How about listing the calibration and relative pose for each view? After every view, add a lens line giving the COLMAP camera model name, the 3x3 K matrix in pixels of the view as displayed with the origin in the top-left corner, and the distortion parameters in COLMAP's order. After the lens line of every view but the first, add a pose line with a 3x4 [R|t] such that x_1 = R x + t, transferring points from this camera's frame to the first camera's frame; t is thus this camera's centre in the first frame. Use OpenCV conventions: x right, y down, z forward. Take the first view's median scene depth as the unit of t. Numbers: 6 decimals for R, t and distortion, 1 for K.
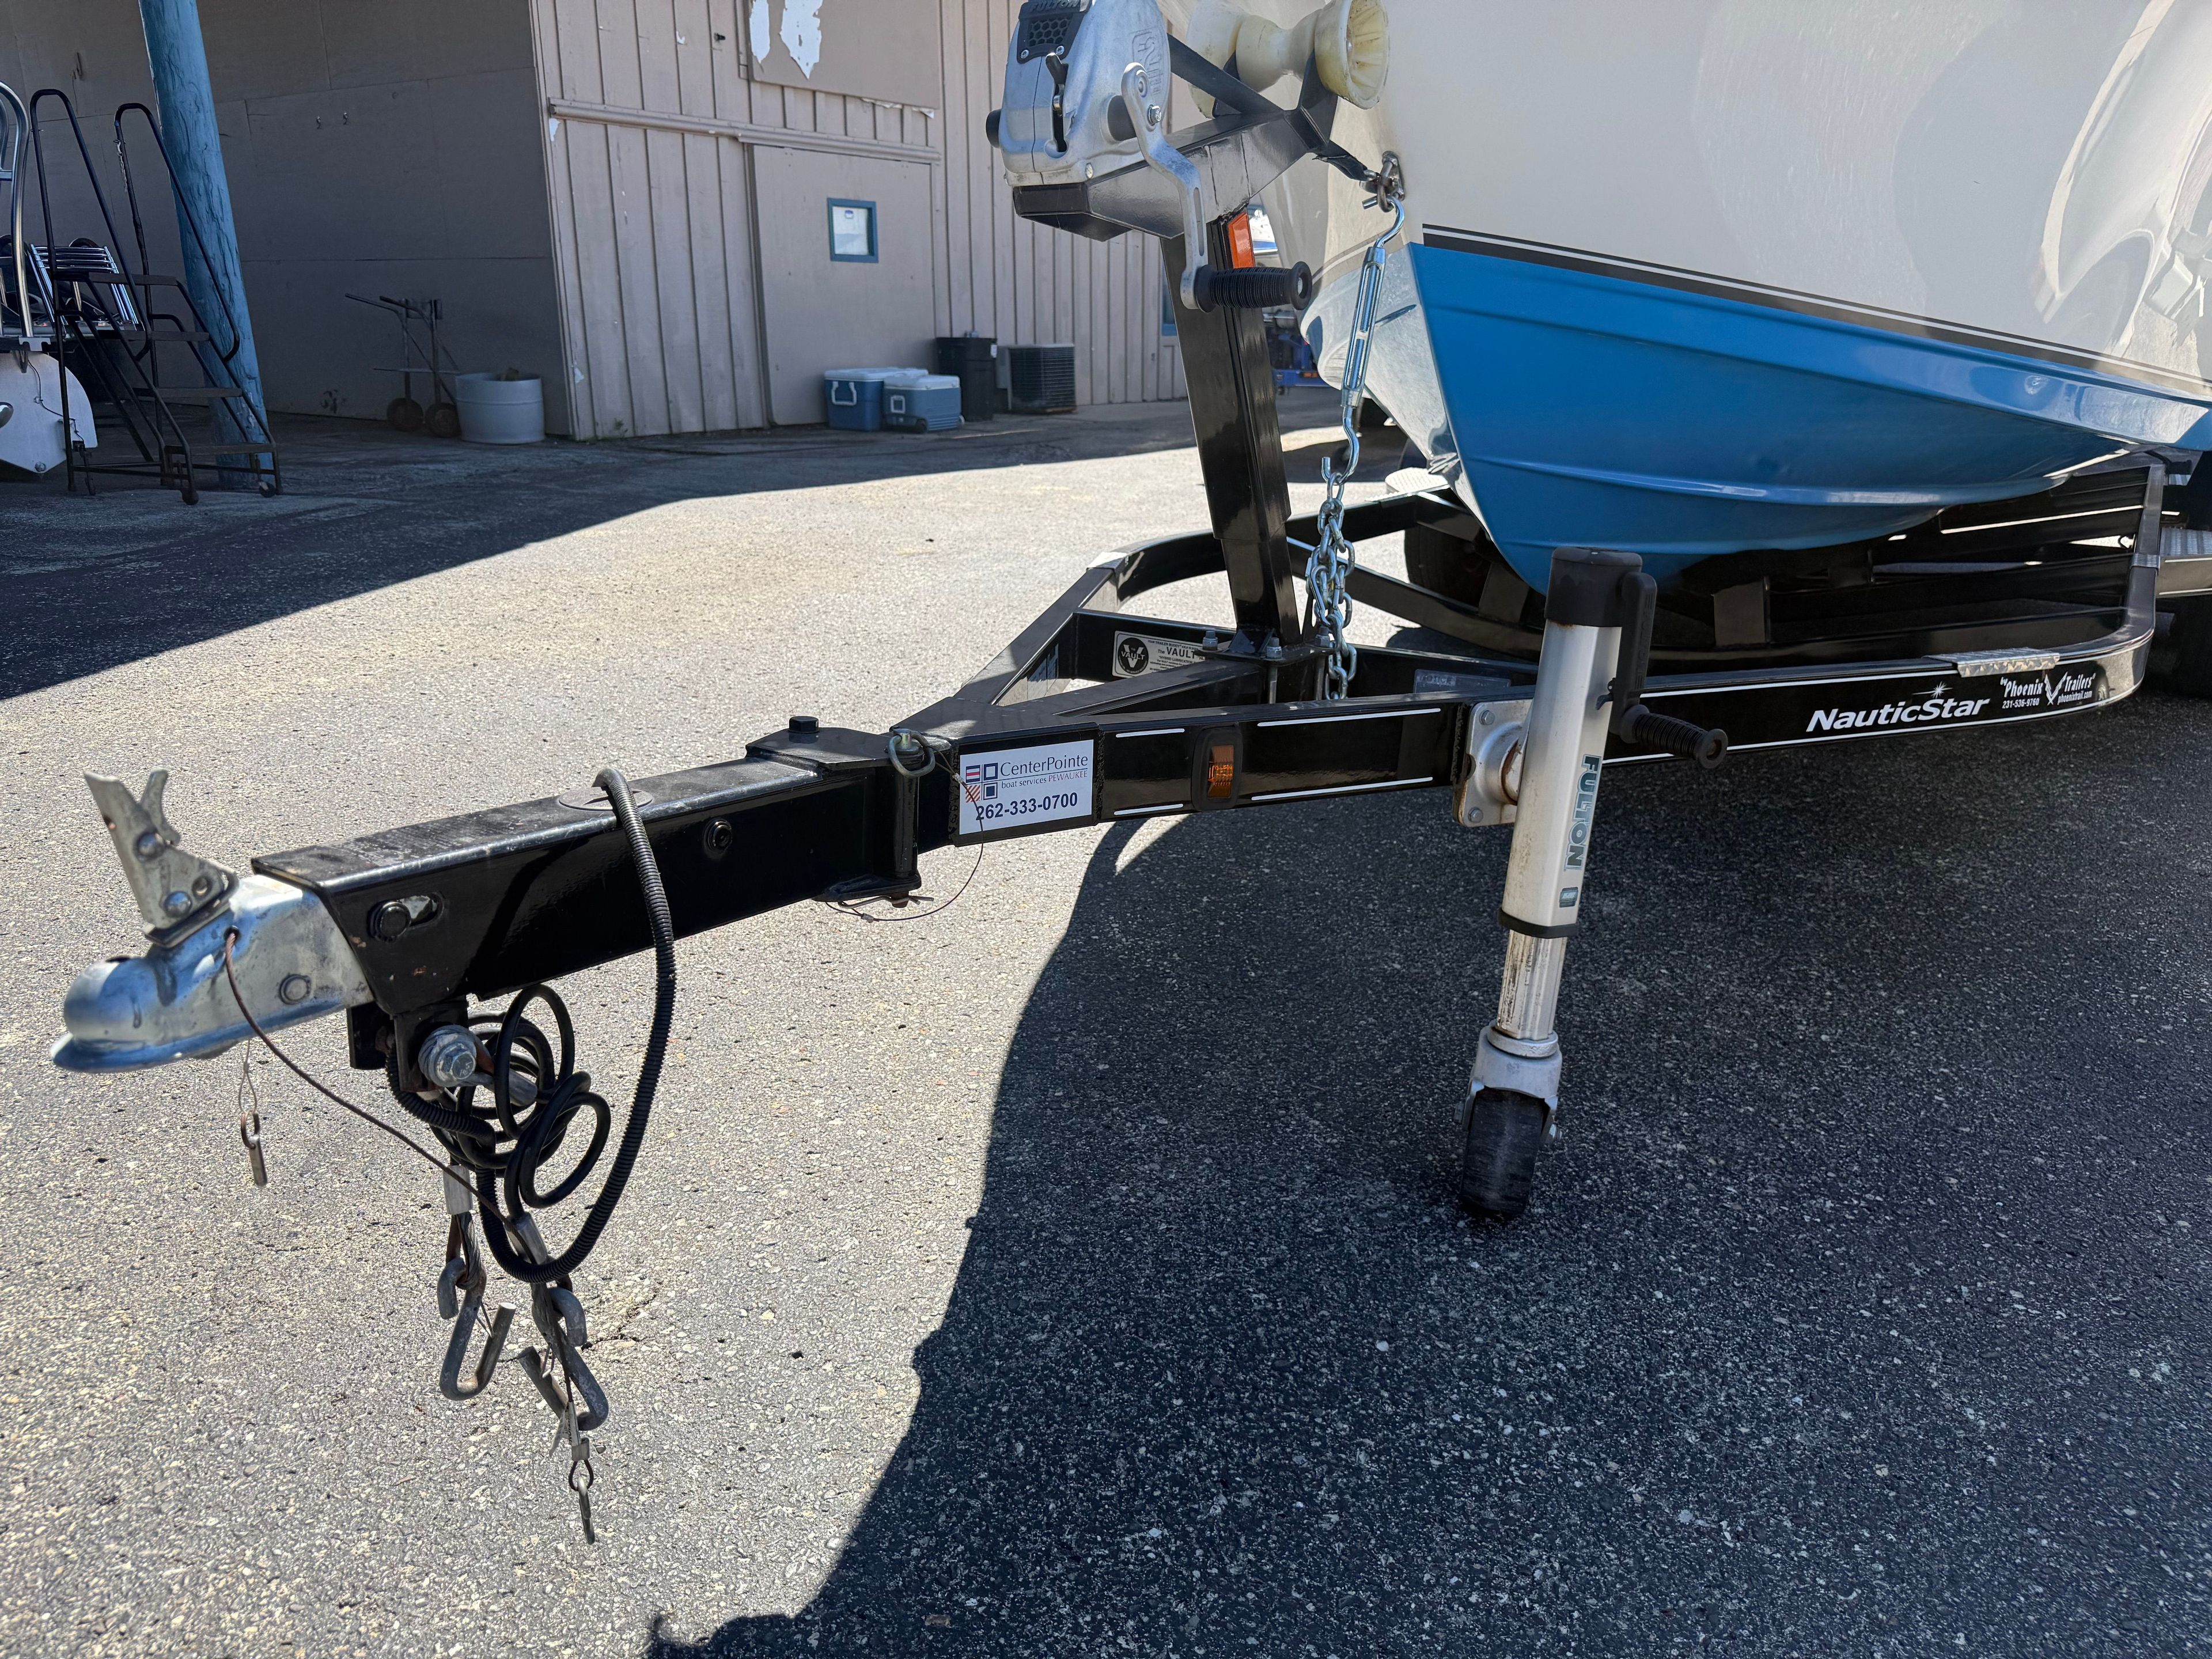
lens RADIAL K [[1583.0, 0, 1108.4], [0, 1583.0, 845.9], [0, 0, 1]] dist [0.023715, -0.037548]
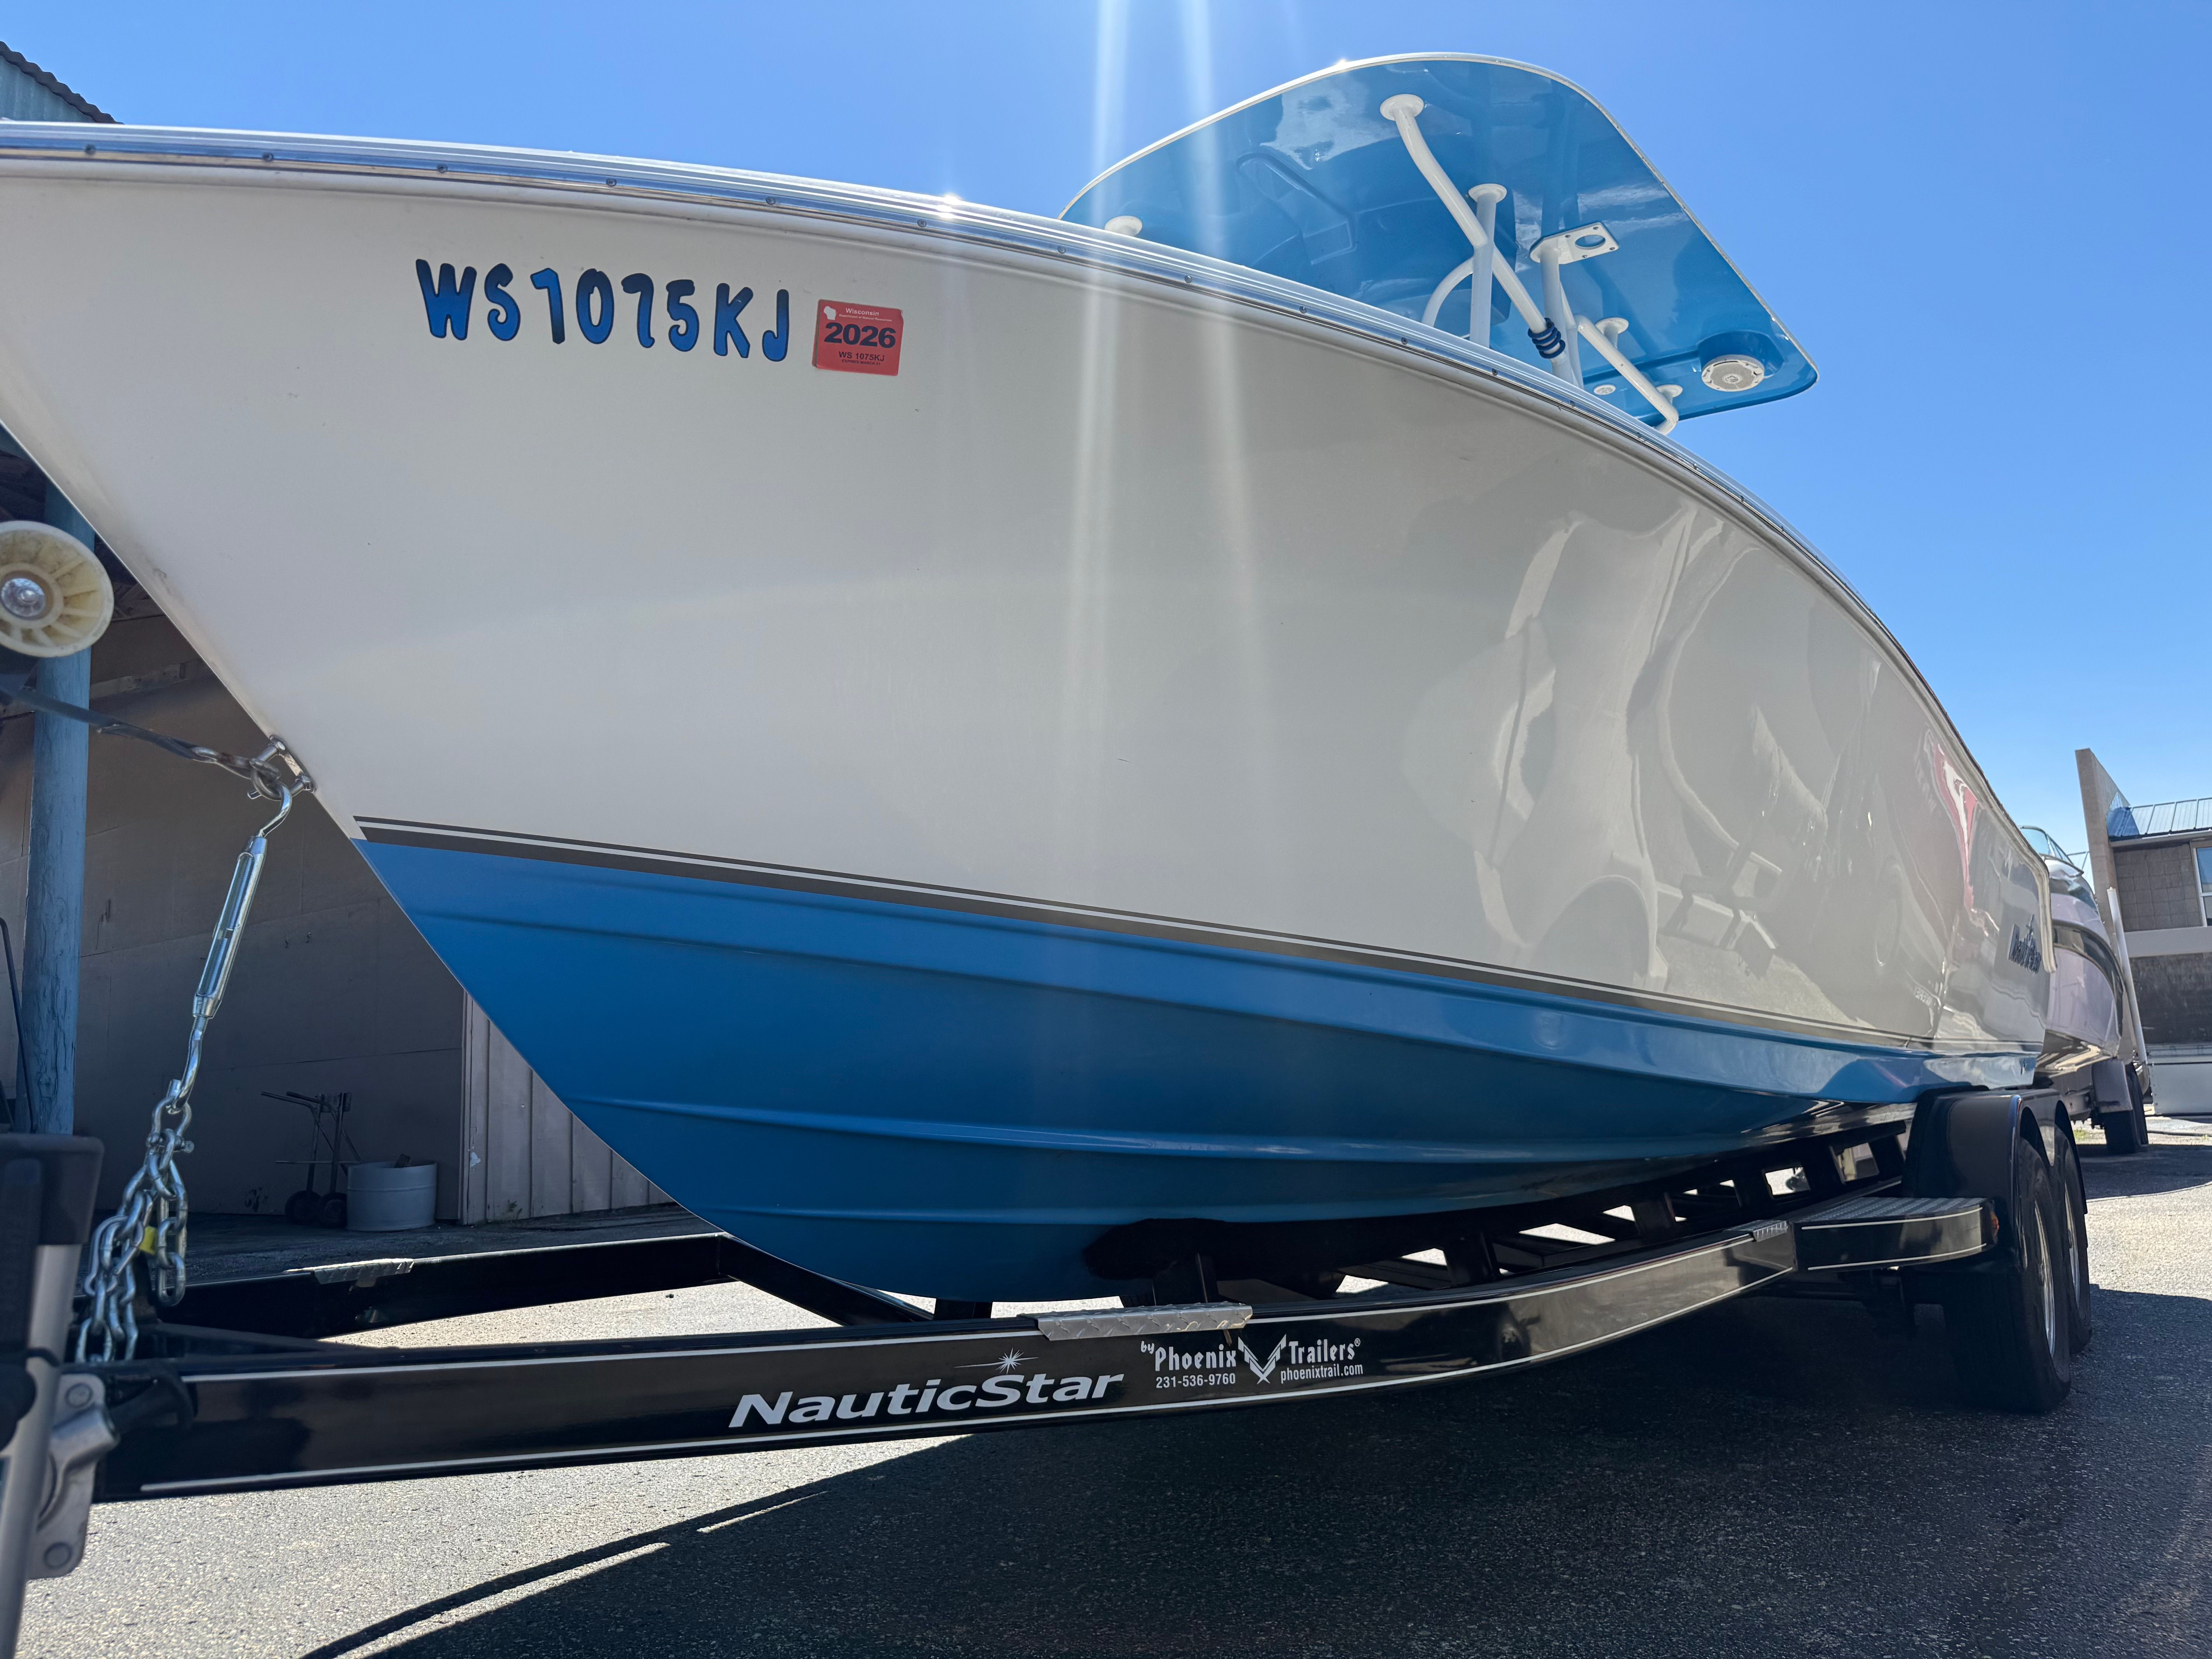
lens RADIAL K [[1583.0, 0, 1108.4], [0, 1583.0, 845.9], [0, 0, 1]] dist [0.023715, -0.037548]
pose [[0.997674, -0.056932, -0.037500, 0.362913], [0.033098, 0.885400, -0.463649, 0.016017], [0.059599, 0.461330, 0.885225, 0.166384]]
